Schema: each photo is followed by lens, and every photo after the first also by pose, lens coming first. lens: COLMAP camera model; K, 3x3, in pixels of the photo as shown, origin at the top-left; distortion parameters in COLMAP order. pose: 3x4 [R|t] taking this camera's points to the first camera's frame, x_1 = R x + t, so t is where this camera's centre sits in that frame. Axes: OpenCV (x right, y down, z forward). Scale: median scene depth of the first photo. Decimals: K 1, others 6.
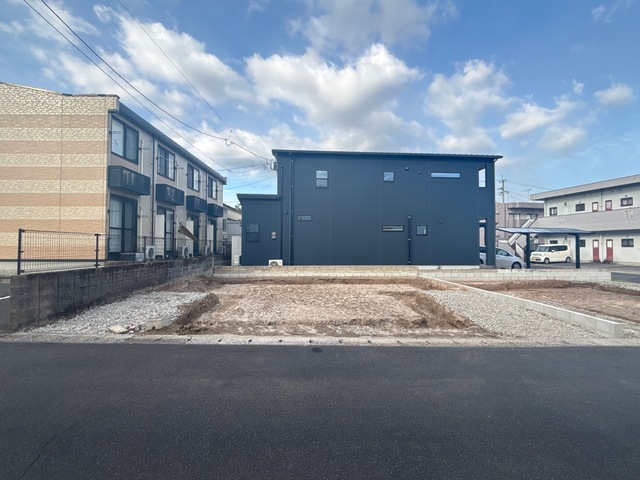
lens RADIAL K [[305.2, 0, 320.0], [0, 305.2, 240.0], [0, 0, 1]] dist [-0.001061, -0.000104]
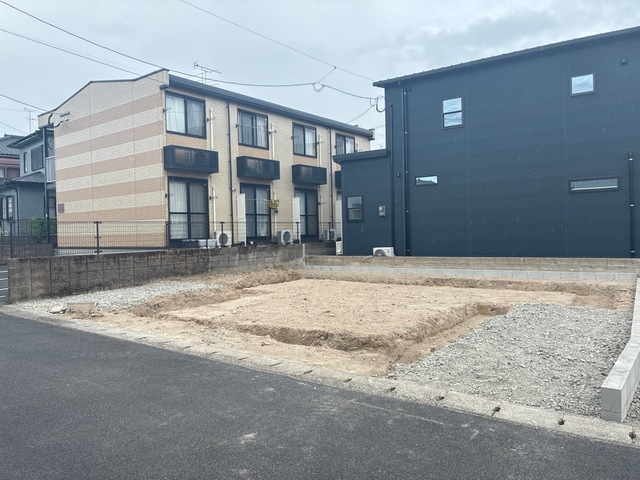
lens RADIAL K [[481.2, 0, 320.0], [0, 481.2, 240.0], [0, 0, 1]] dist [0.038773, -0.002175]
pose [[0.785433, -0.011450, -0.618840, 0.480918], [0.039802, 0.998694, 0.032039, 0.010901], [0.617665, -0.049796, 0.784863, 0.093806]]
